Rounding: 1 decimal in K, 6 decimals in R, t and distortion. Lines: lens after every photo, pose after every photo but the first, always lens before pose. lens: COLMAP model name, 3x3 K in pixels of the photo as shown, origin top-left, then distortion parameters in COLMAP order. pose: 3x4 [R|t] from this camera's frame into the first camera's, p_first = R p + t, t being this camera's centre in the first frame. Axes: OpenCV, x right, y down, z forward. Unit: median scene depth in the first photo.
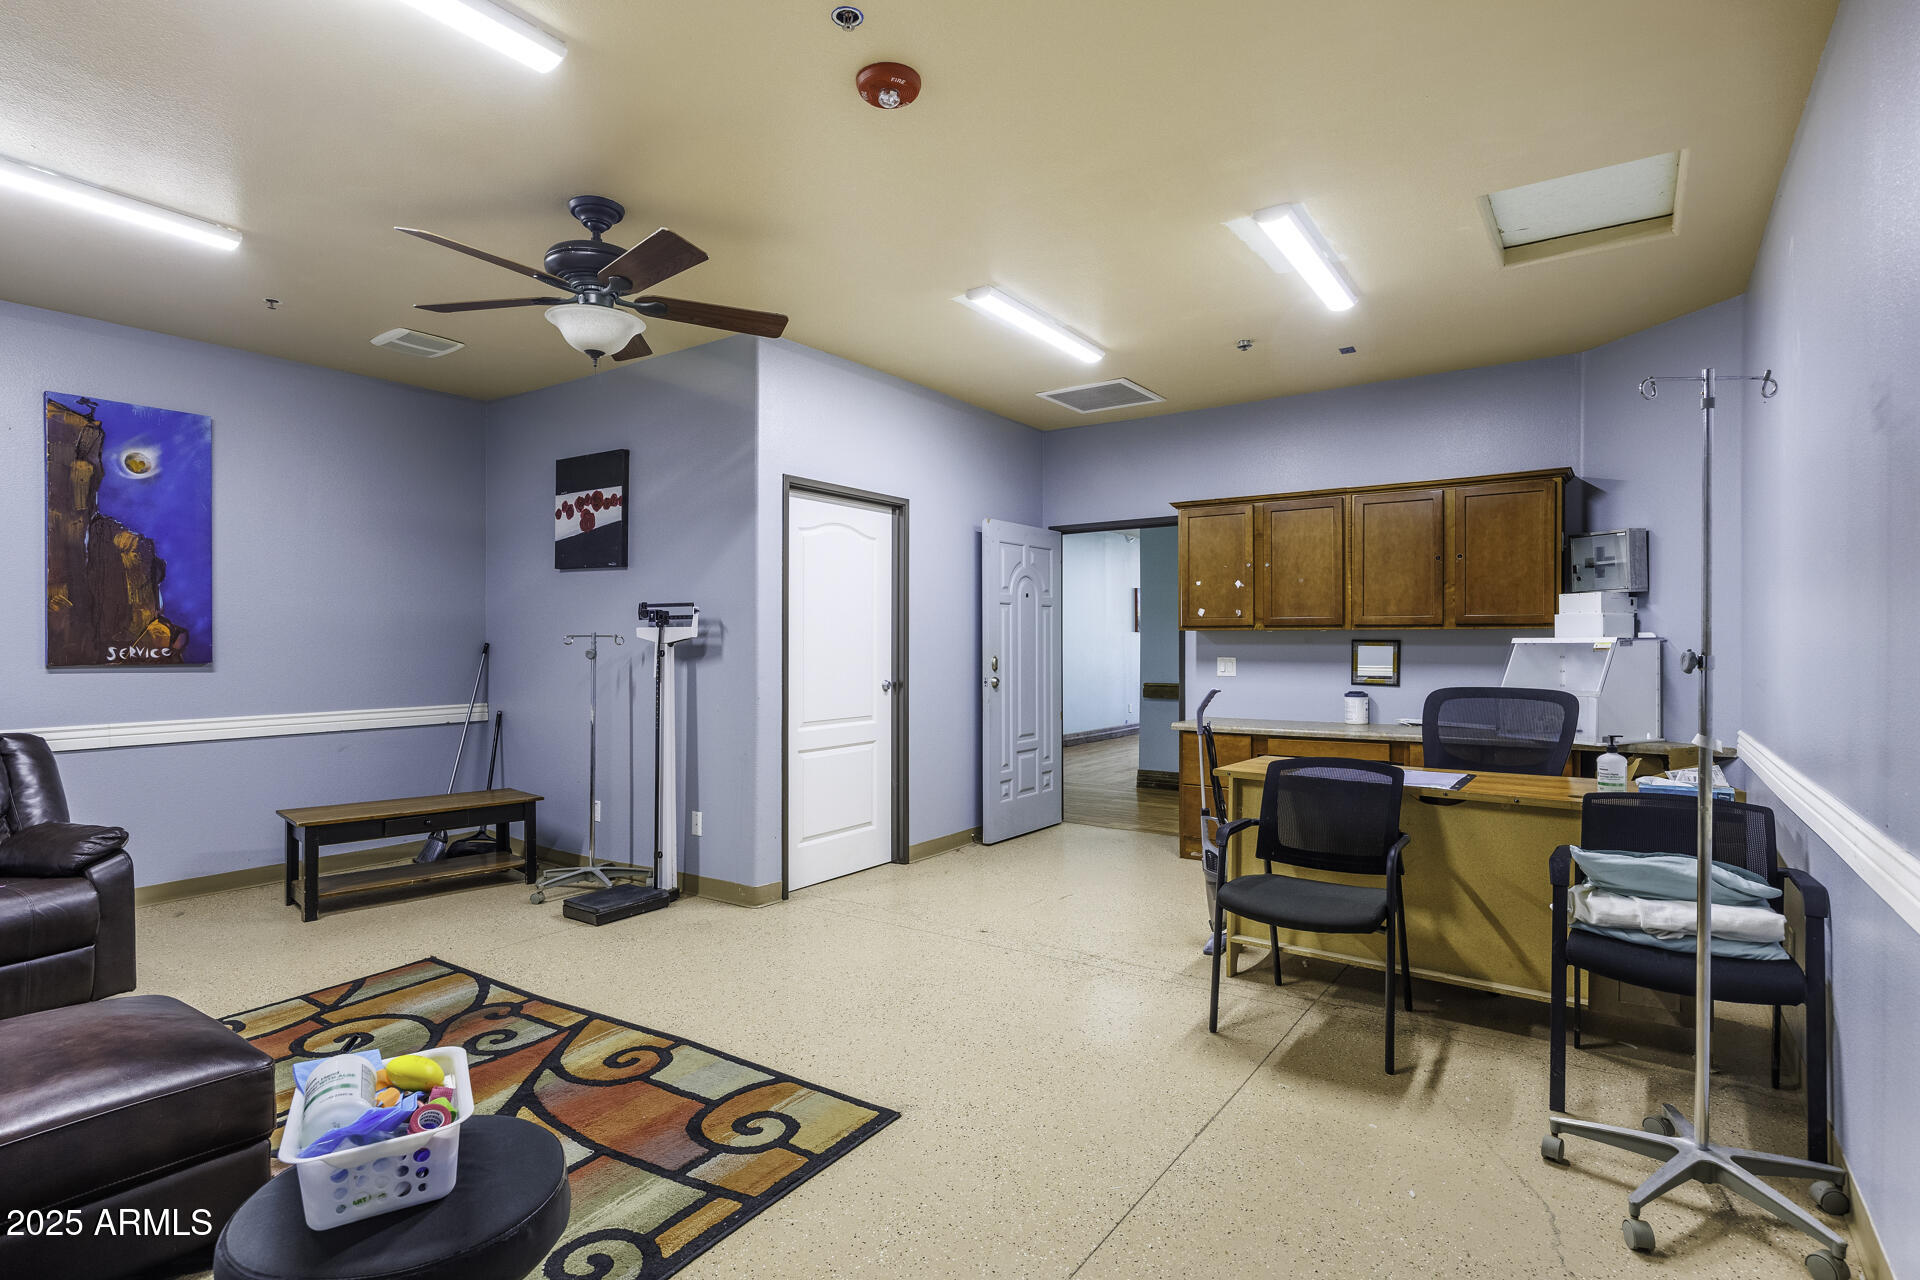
lens RADIAL K [[966.0, 0, 960.0], [0, 966.0, 640.0], [0, 0, 1]] dist [-0.009221, 0.000031]
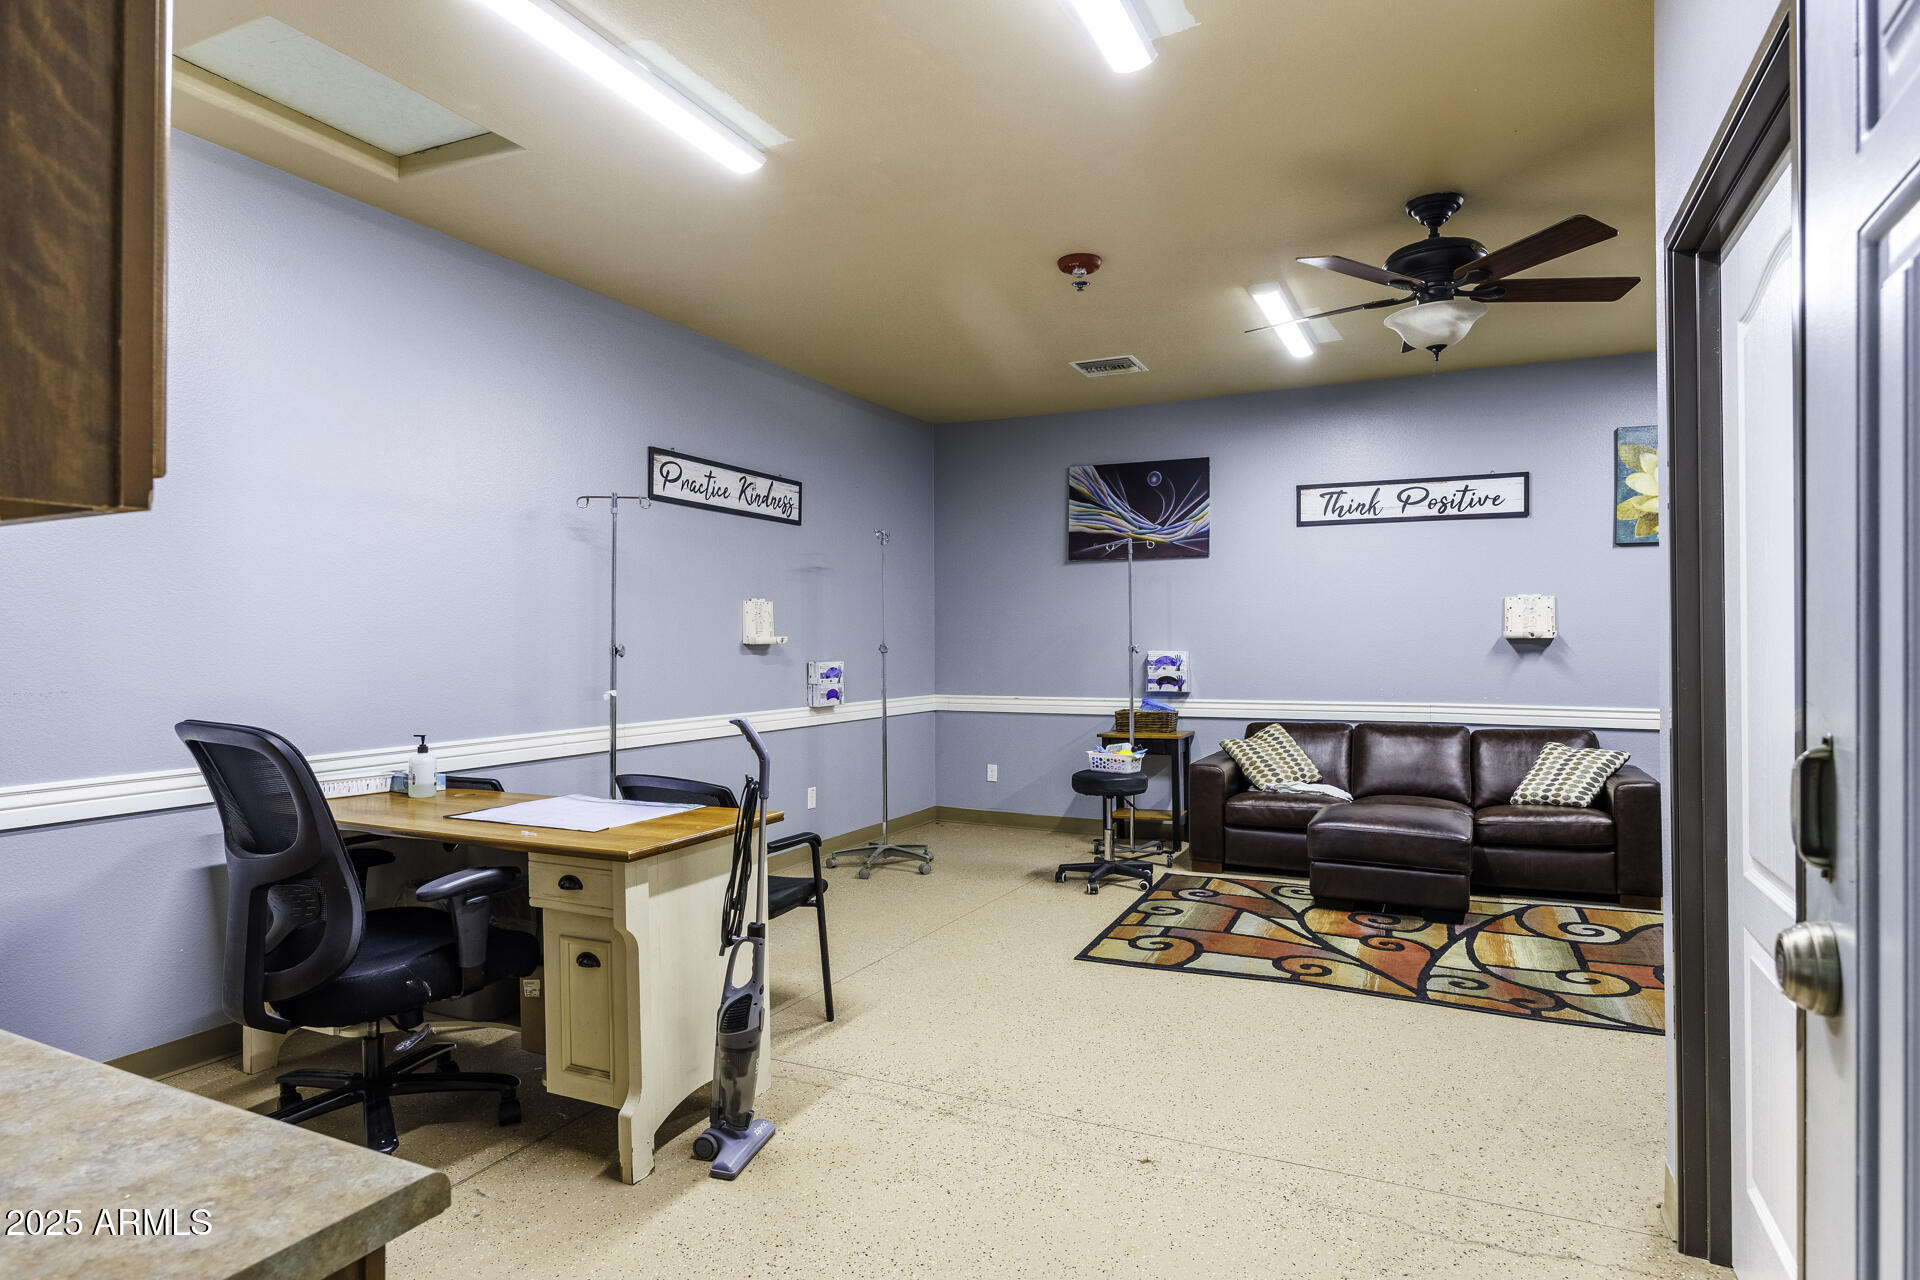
lens RADIAL K [[1098.0, 0, 960.0], [0, 1098.0, 640.0], [0, 0, 1]] dist [-0.005337, -0.001590]
pose [[-0.988478, 0.004228, -0.151305, 0.298307], [0.005806, 0.999933, -0.009989, 0.014691], [0.151252, -0.010752, -0.988437, 2.151142]]
